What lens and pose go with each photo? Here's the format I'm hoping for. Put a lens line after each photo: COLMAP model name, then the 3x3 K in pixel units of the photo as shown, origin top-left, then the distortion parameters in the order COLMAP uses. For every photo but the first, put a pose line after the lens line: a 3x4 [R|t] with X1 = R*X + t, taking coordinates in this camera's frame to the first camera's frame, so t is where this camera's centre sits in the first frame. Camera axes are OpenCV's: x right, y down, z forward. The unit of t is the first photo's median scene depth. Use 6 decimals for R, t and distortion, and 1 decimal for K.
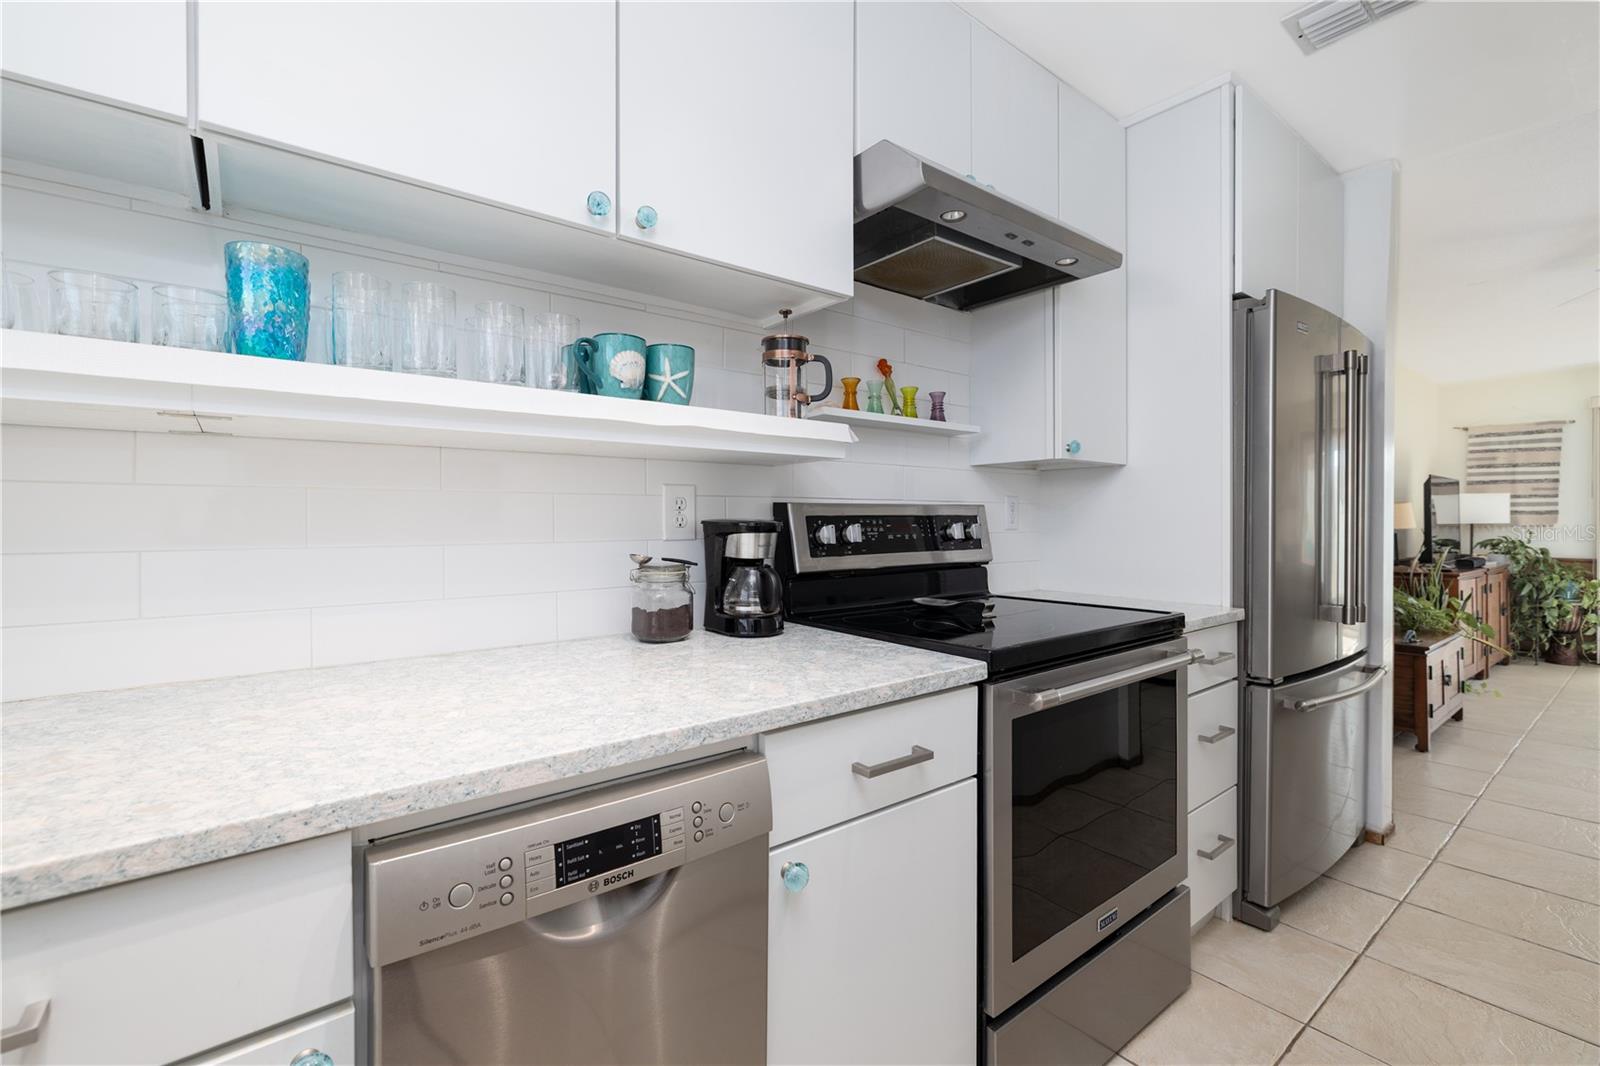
lens RADIAL K [[681.8, 0, 800.4], [0, 681.8, 525.2], [0, 0, 1]] dist [0.000746, 0.000456]
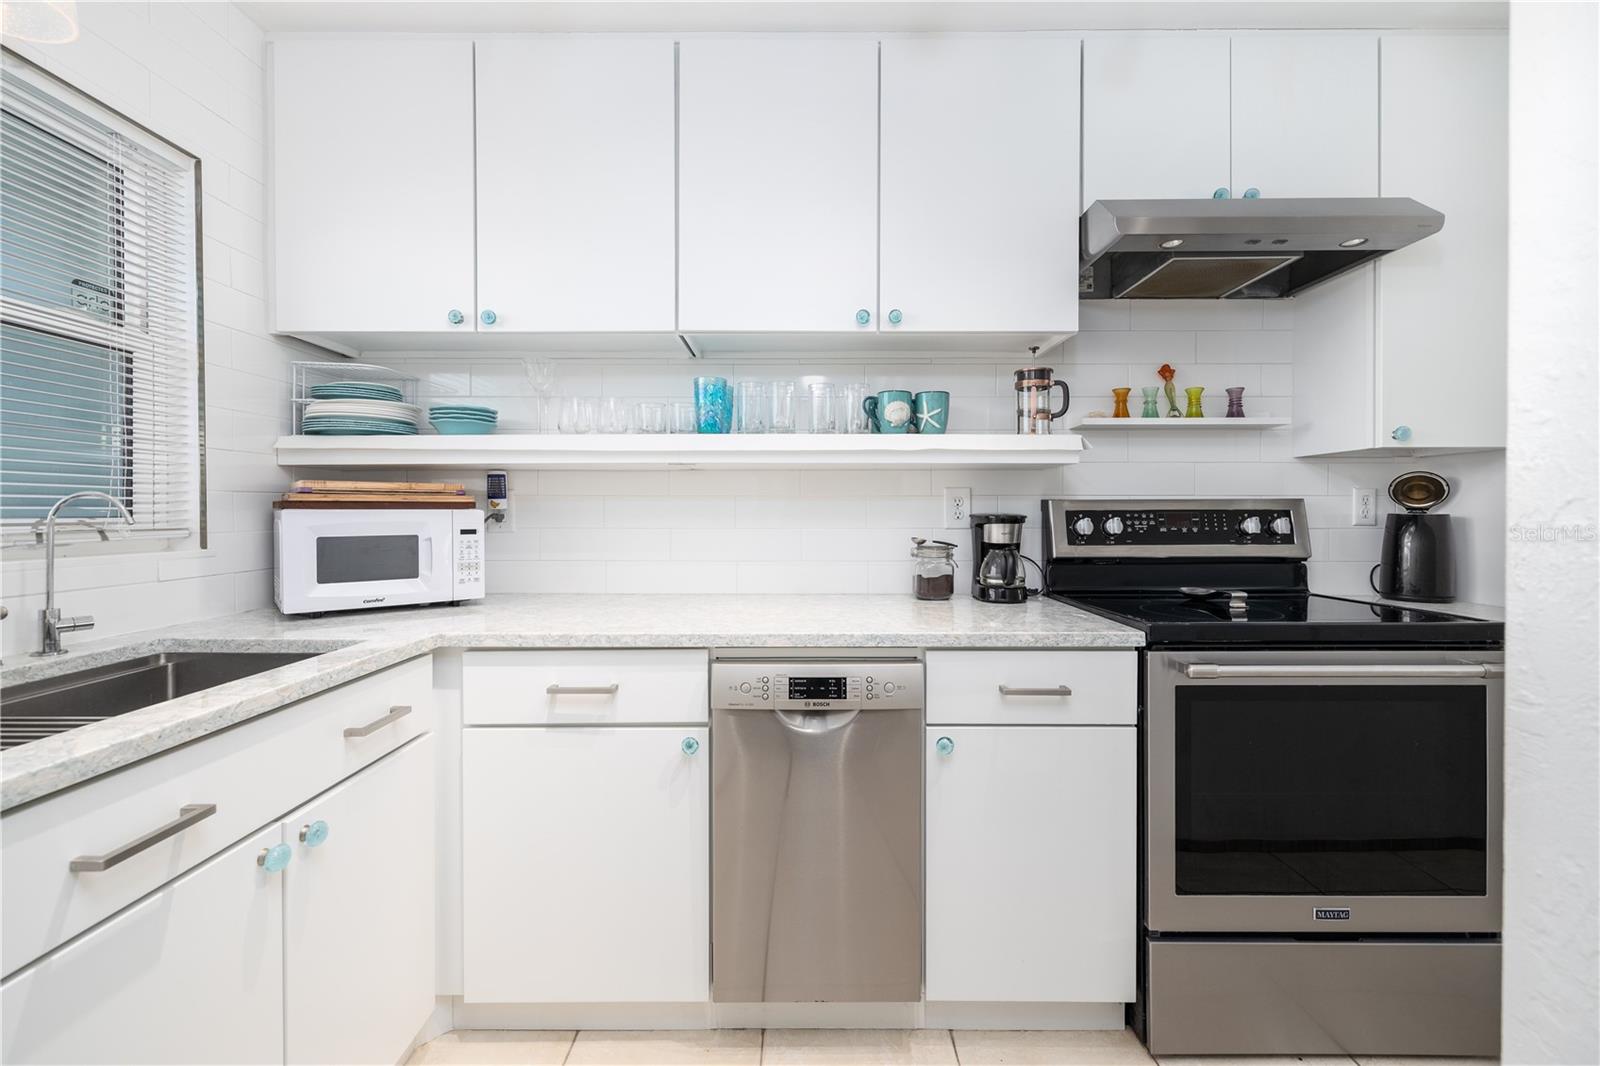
lens RADIAL K [[681.8, 0, 801.1], [0, 681.8, 523.9], [0, 0, 1]] dist [0.000746, 0.000456]
pose [[0.778842, 0.011017, -0.627124, 0.458394], [-0.007037, 0.999936, 0.008826, 0.002732], [0.627181, -0.002461, 0.778869, -0.262077]]
